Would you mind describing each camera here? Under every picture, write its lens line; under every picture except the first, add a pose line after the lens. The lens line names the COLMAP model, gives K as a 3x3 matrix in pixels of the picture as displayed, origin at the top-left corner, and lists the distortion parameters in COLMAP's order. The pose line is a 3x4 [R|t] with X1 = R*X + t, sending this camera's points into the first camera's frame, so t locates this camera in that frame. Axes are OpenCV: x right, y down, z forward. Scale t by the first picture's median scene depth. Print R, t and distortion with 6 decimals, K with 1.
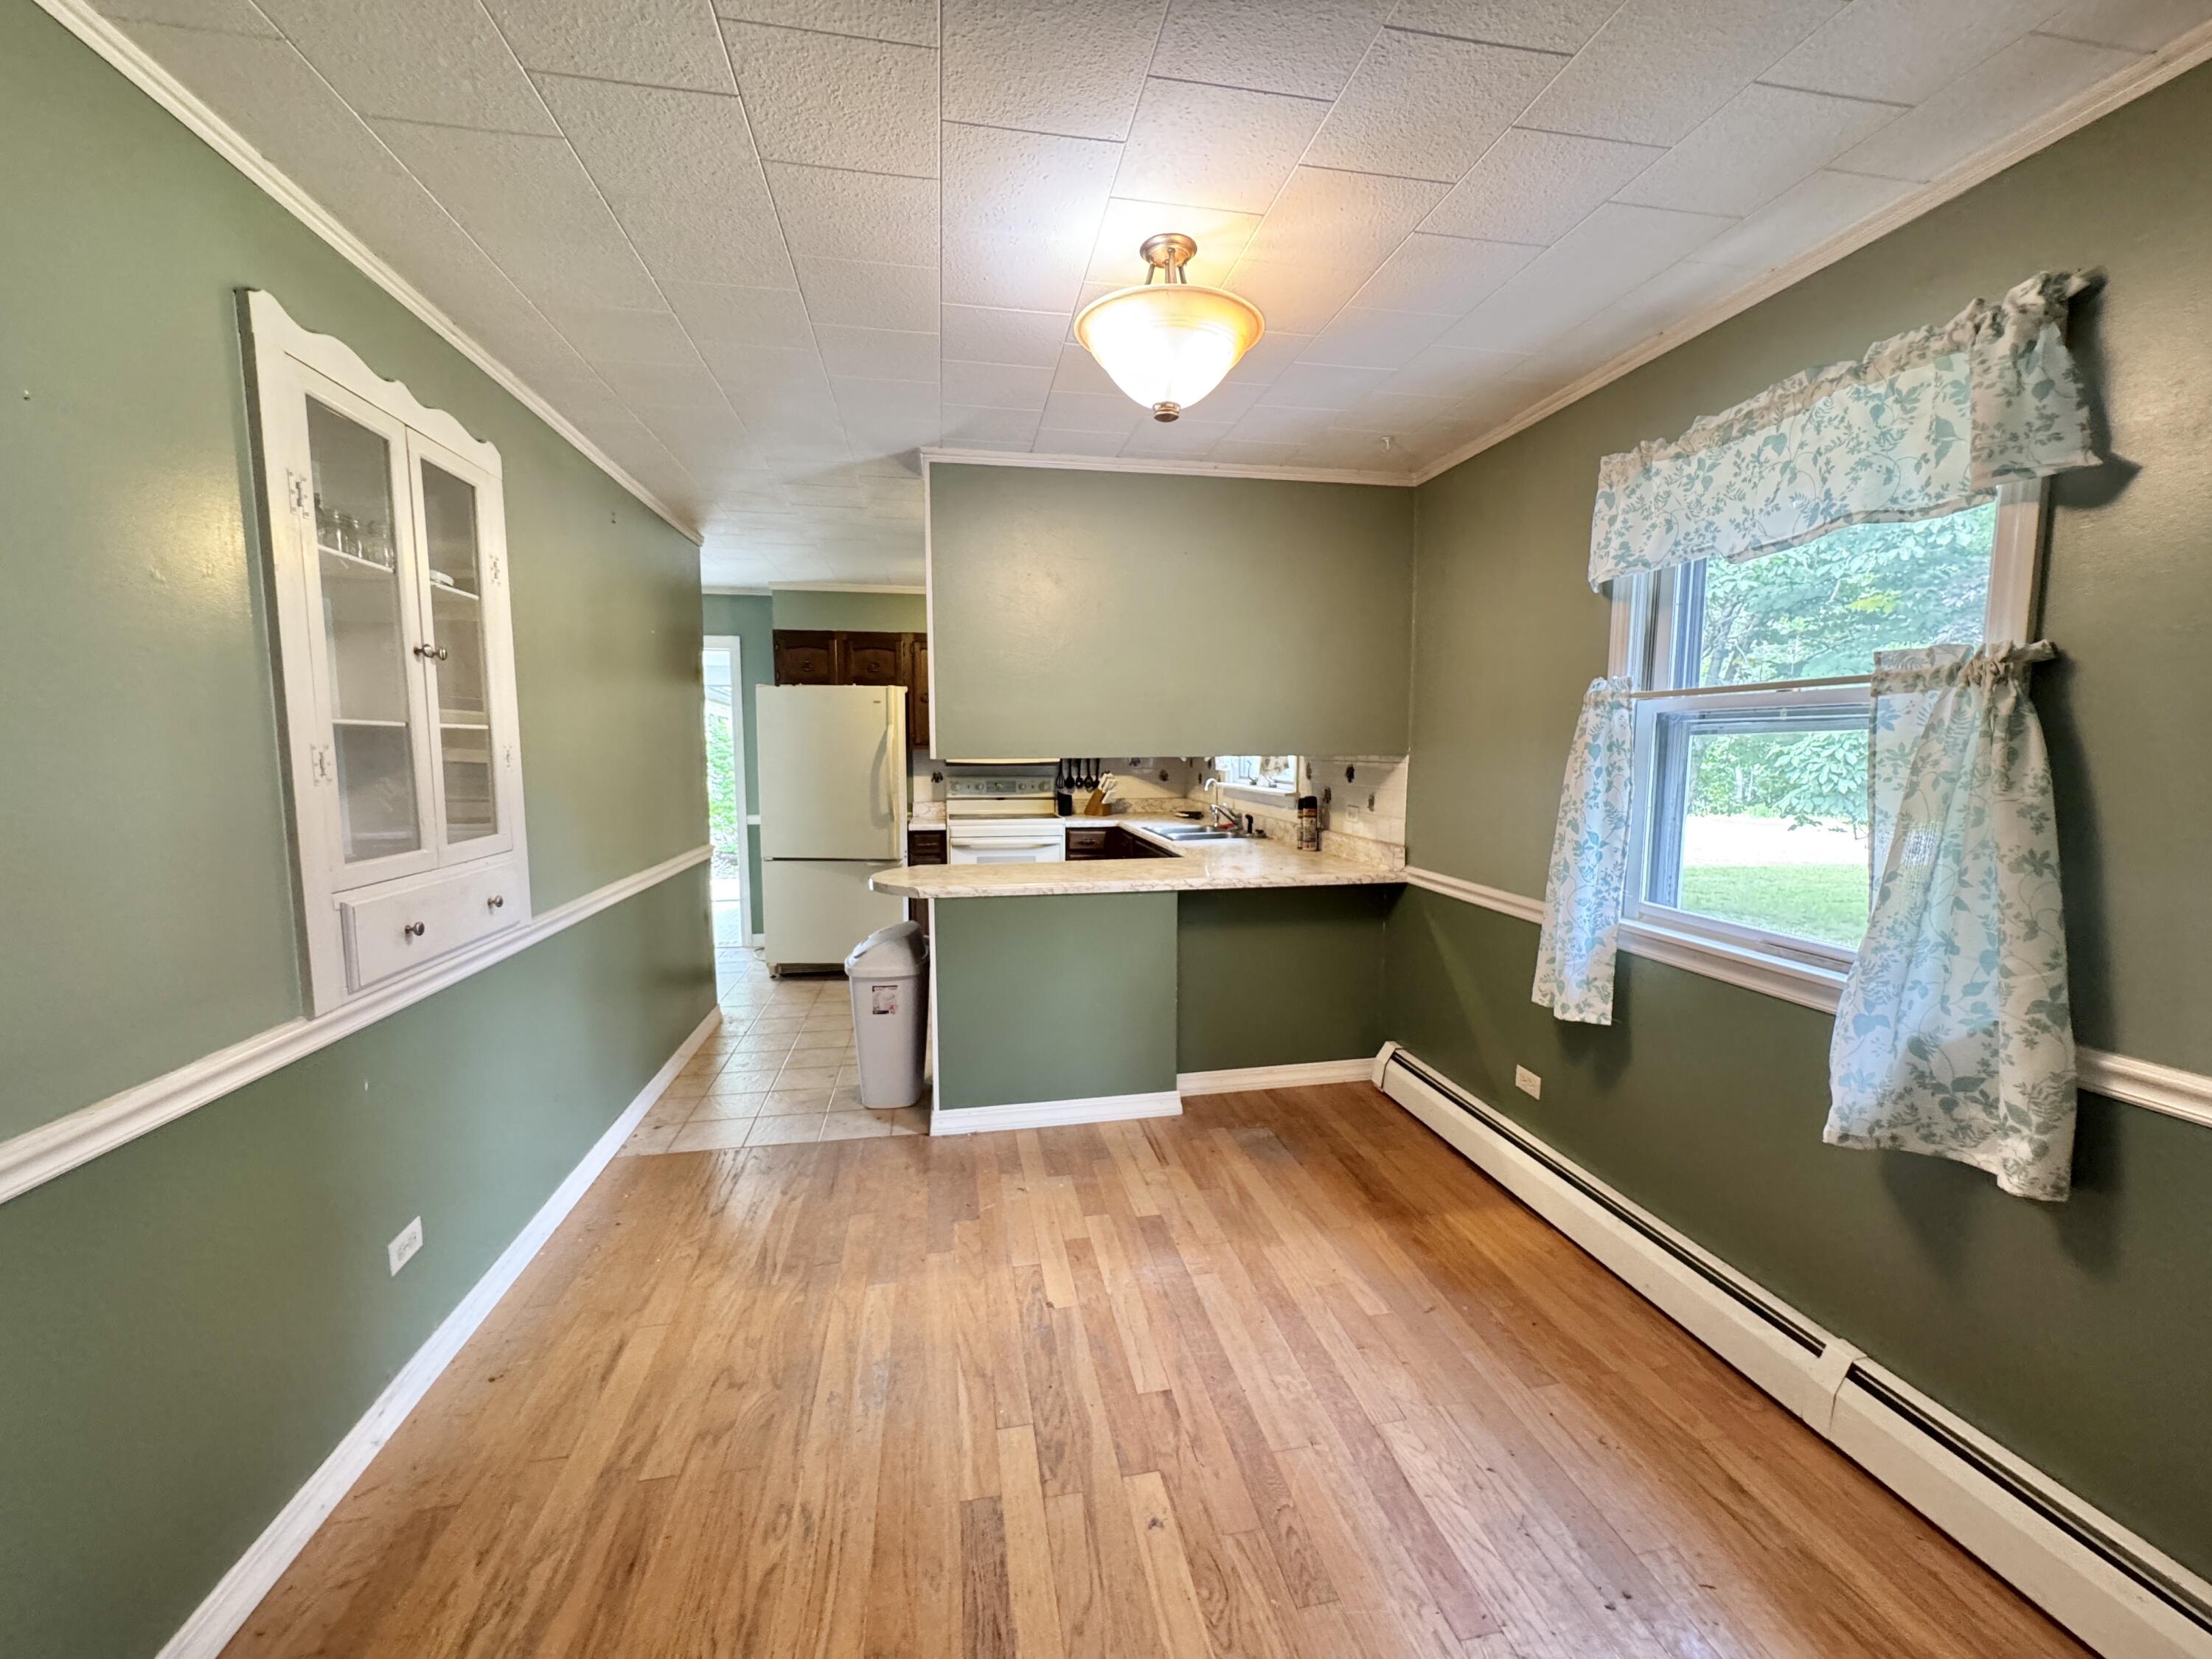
lens RADIAL K [[888.6, 0, 1110.5], [0, 888.6, 832.3], [0, 0, 1]] dist [0.000149, 0.000185]
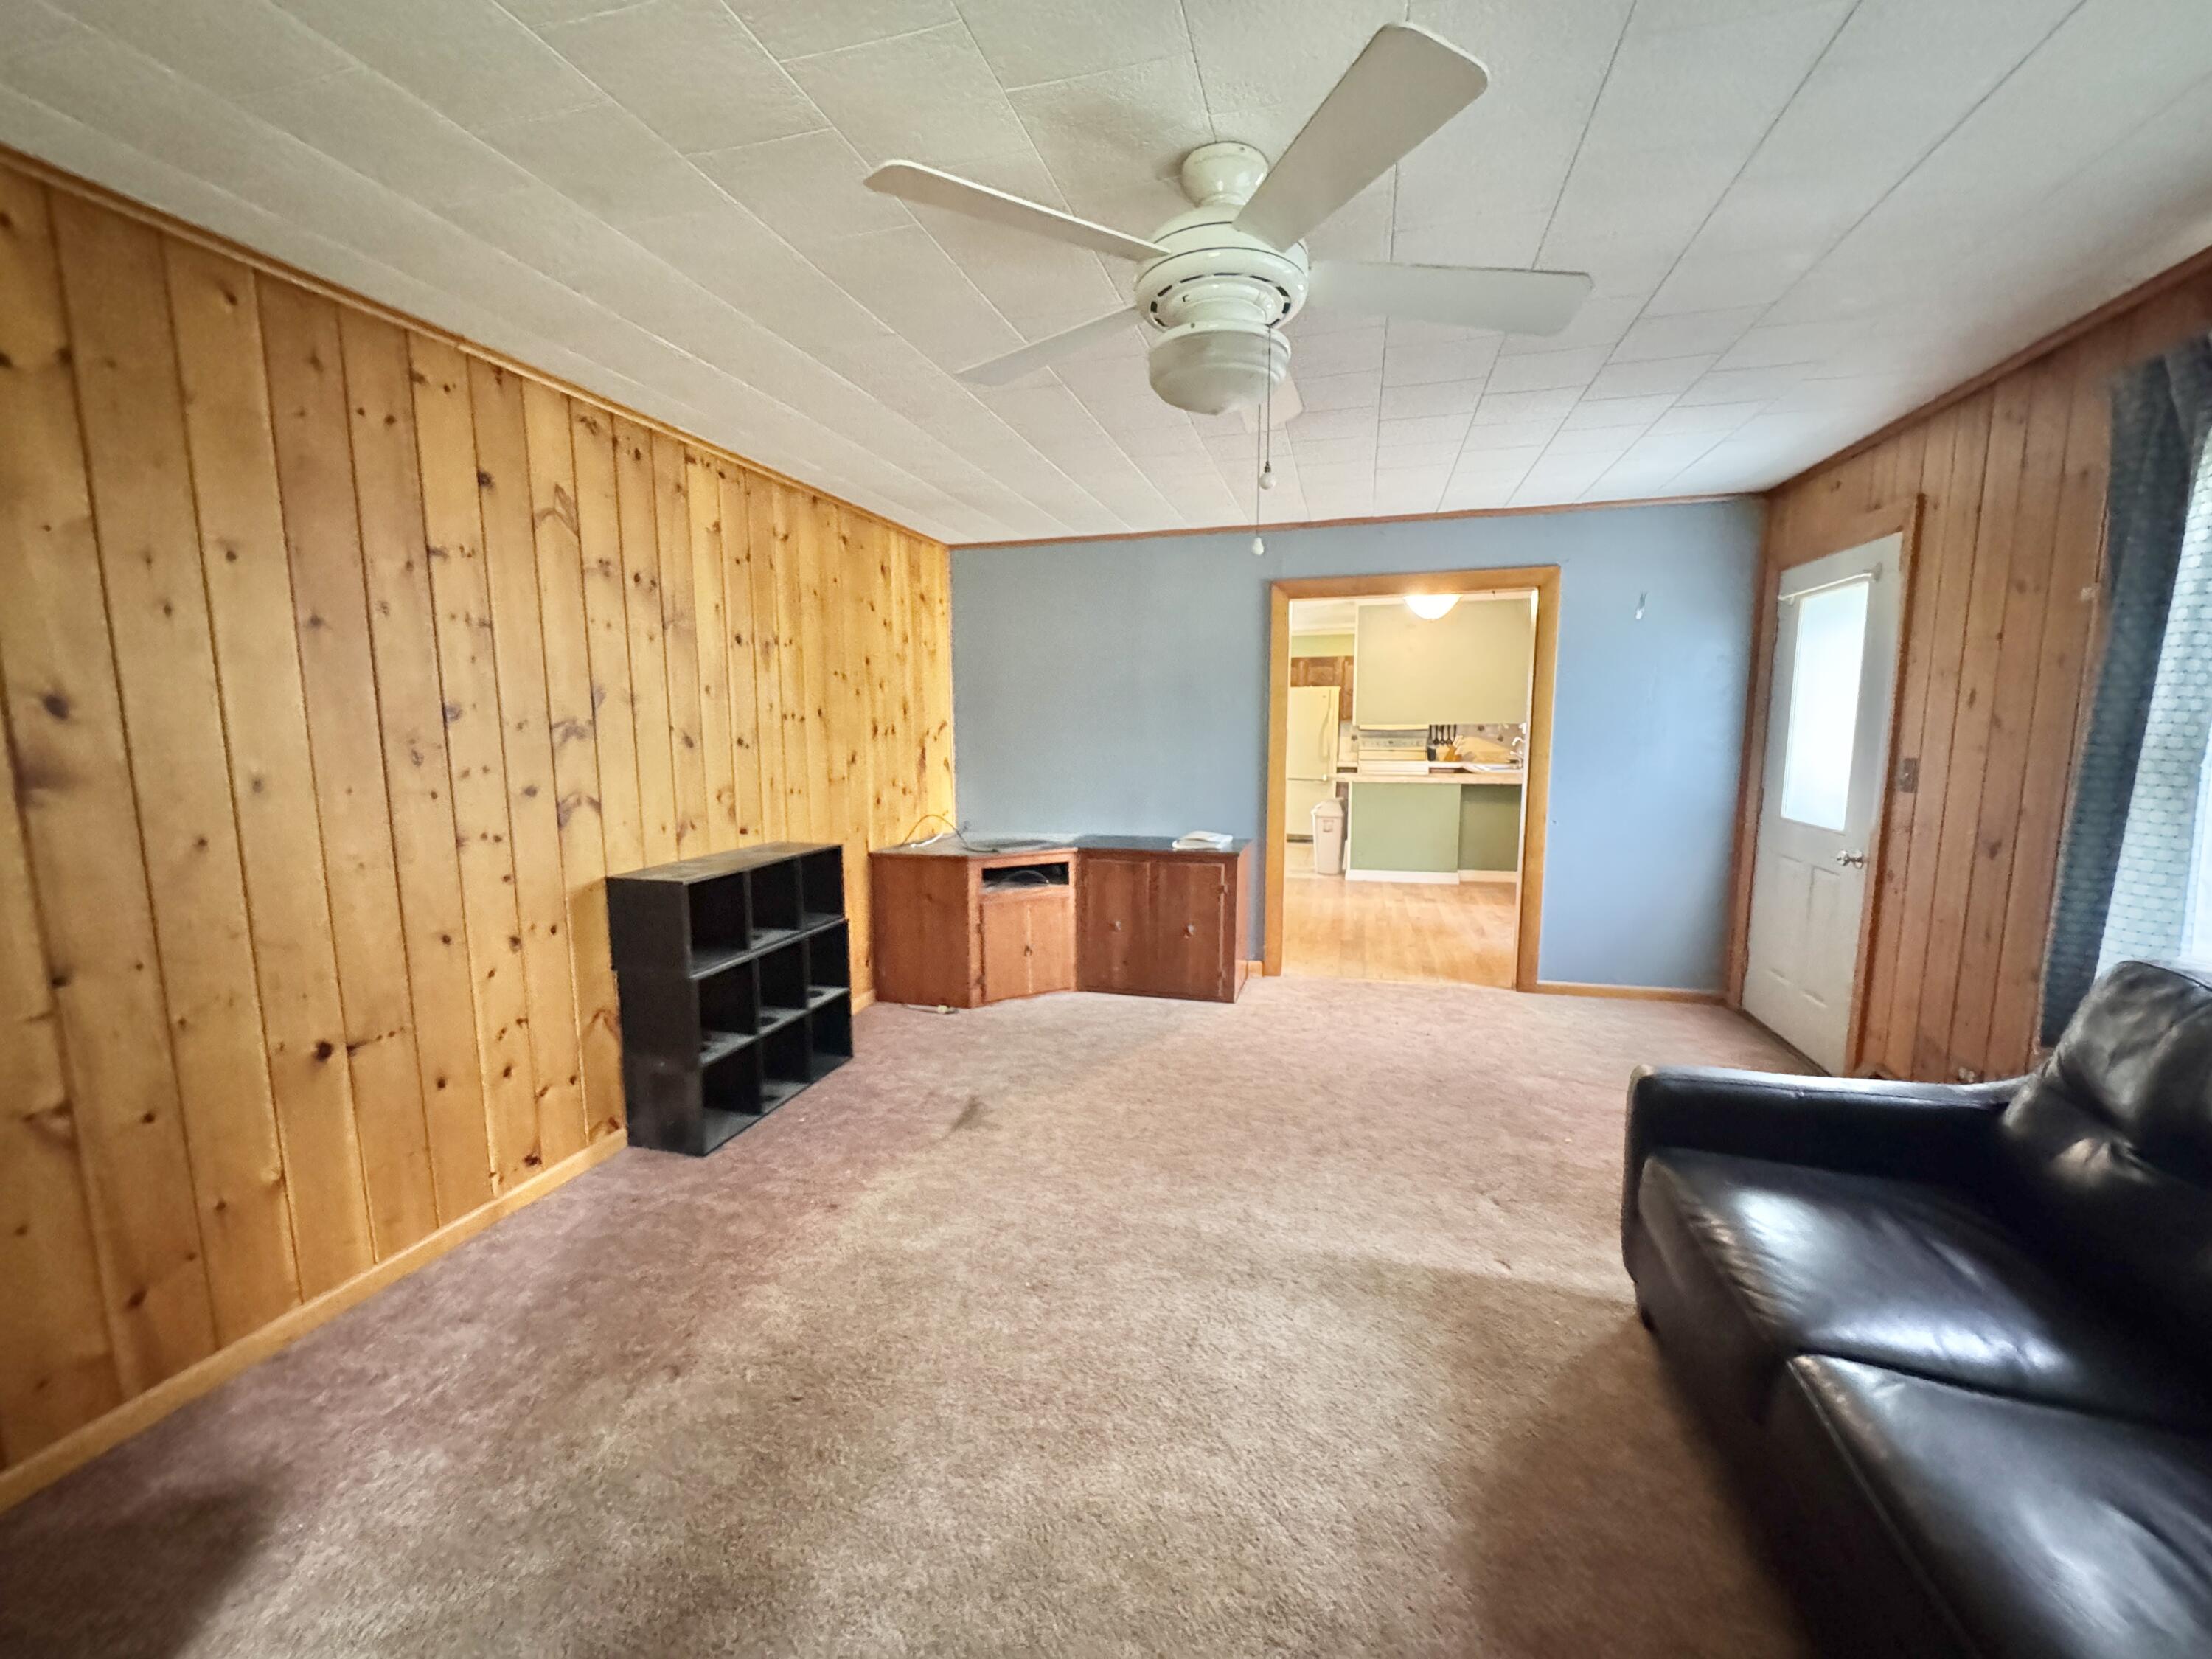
lens RADIAL K [[888.6, 0, 1110.7], [0, 888.6, 830.6], [0, 0, 1]] dist [0.000149, 0.000185]
pose [[0.899312, 0.058437, -0.433386, 0.402814], [-0.043148, 0.998053, 0.045040, 0.182495], [0.435174, -0.021806, 0.900082, -2.234486]]
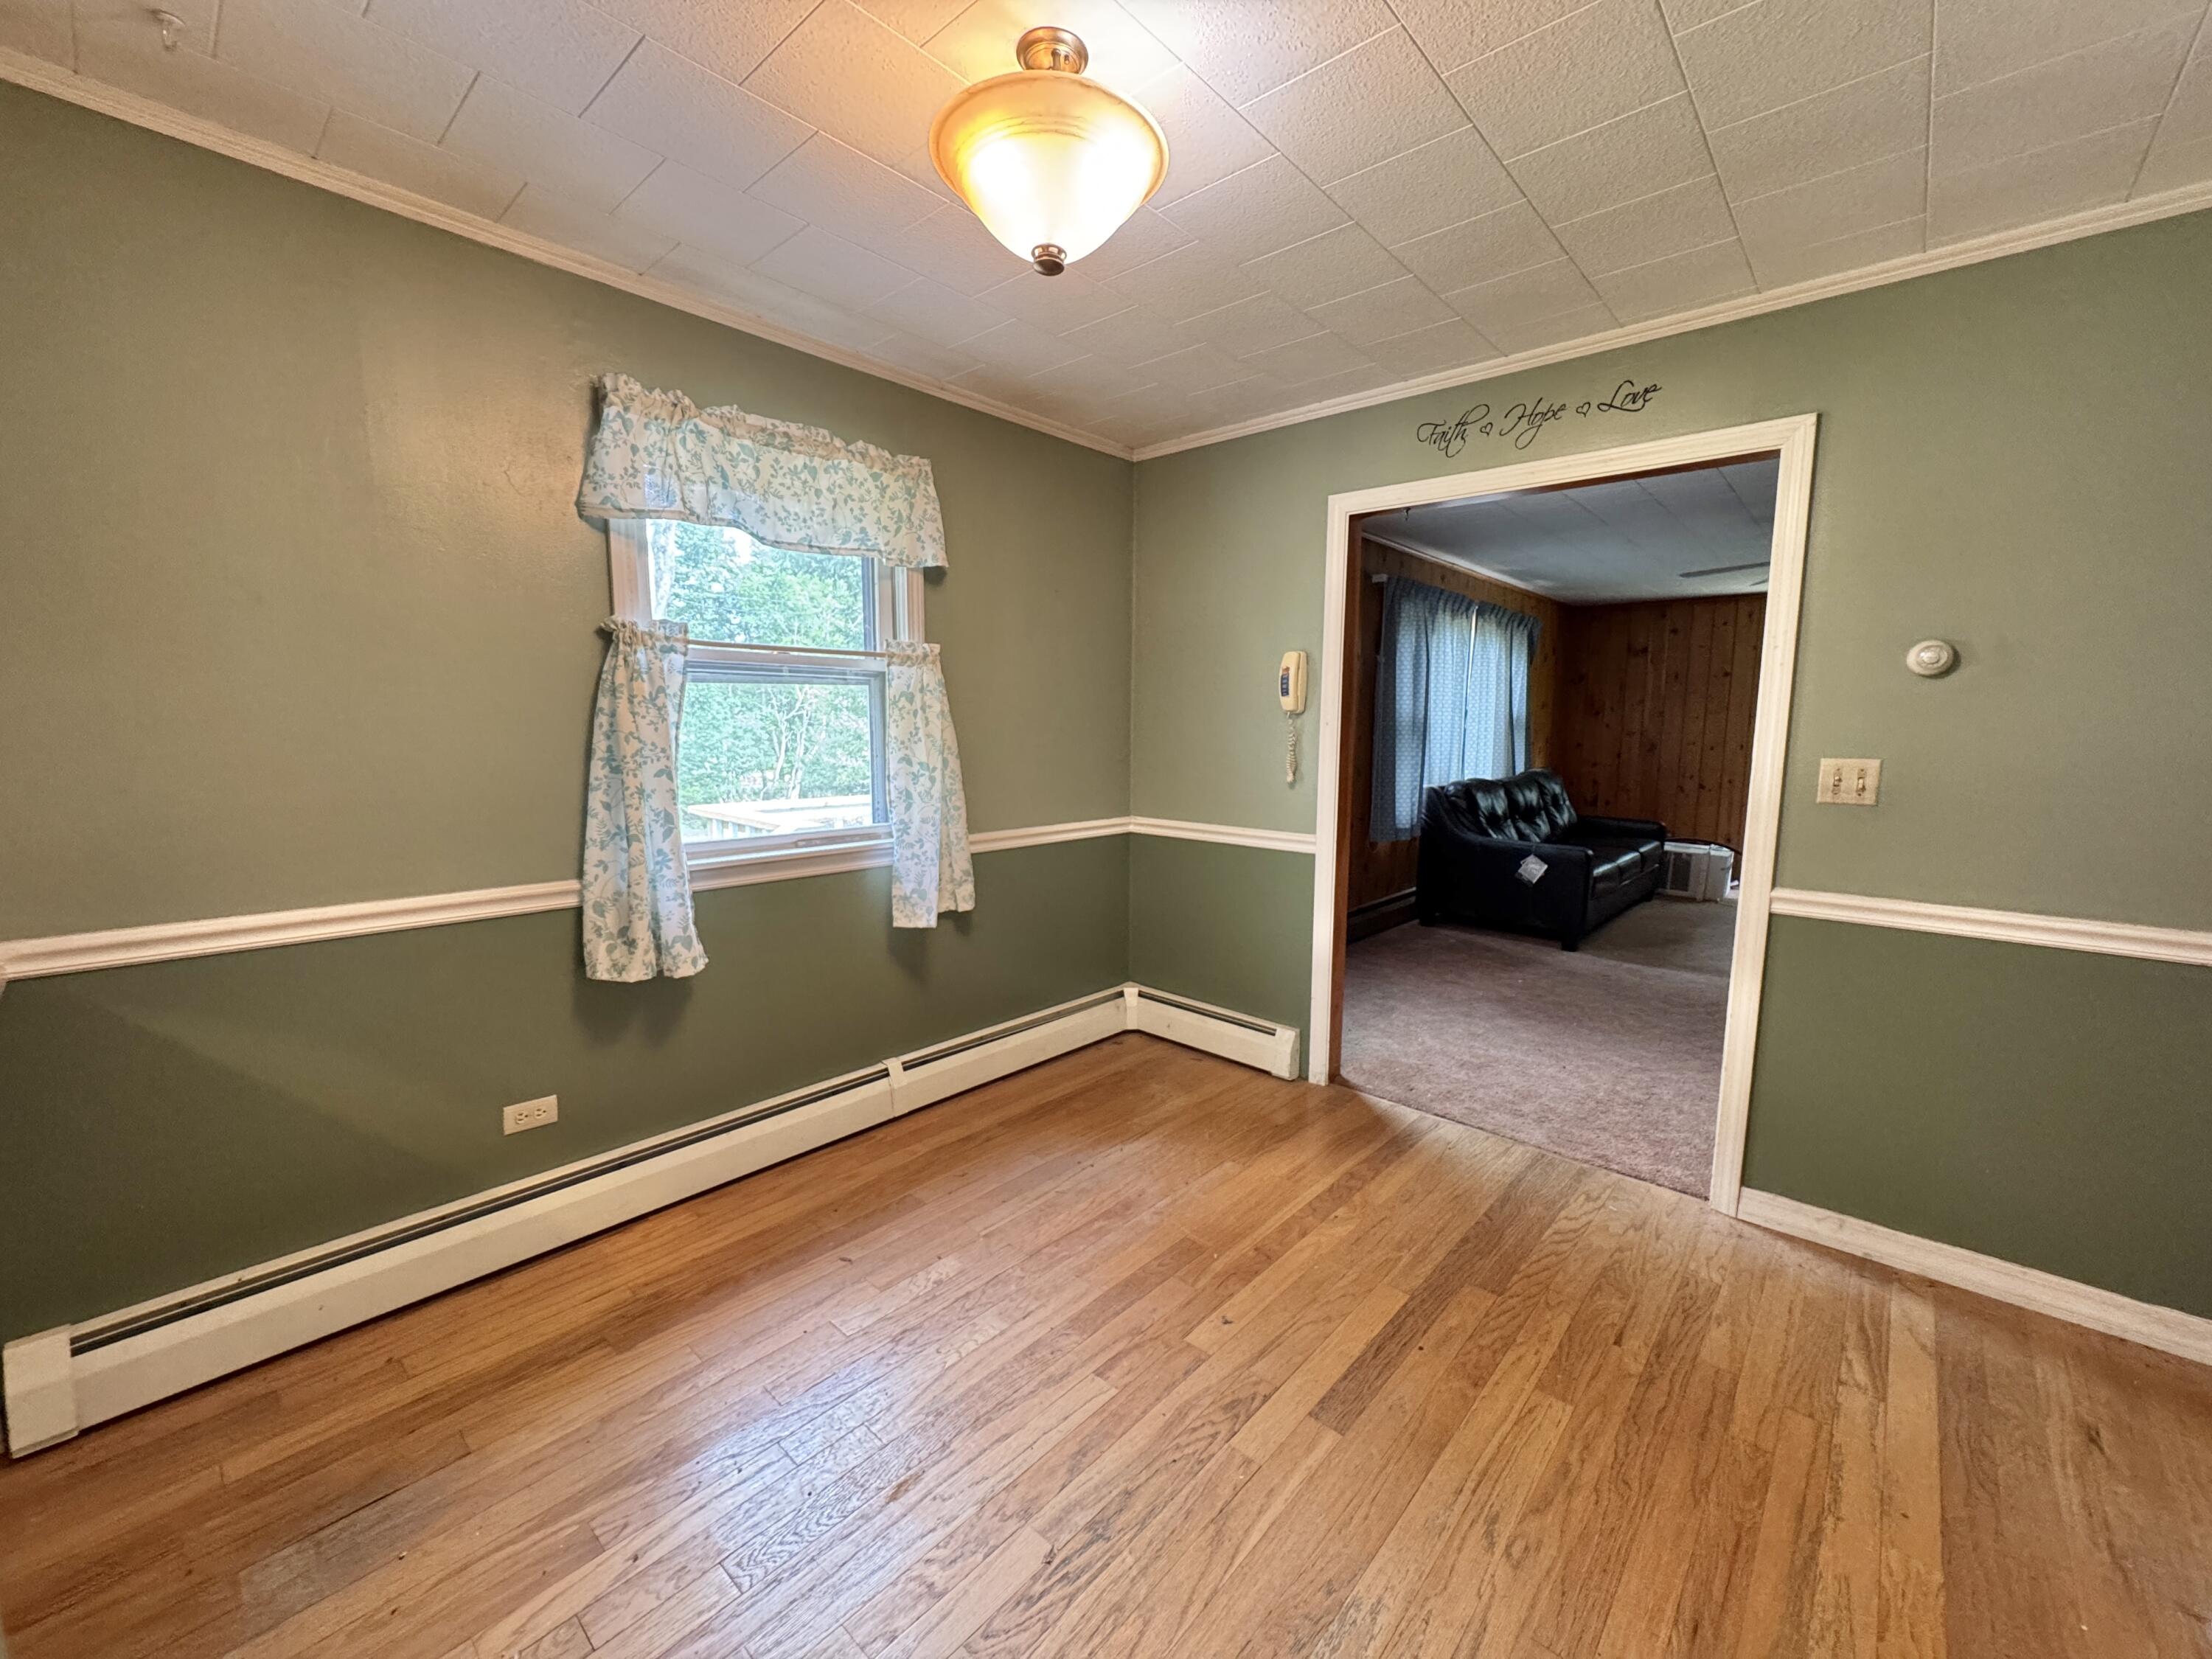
lens RADIAL K [[888.6, 0, 1112.1], [0, 888.6, 833.1], [0, 0, 1]] dist [0.000149, 0.000185]
pose [[-0.609151, -0.102632, 0.786386, -0.566243], [0.070518, 0.980653, 0.182611, -0.092823], [-0.789913, 0.166693, -0.590128, 1.305640]]
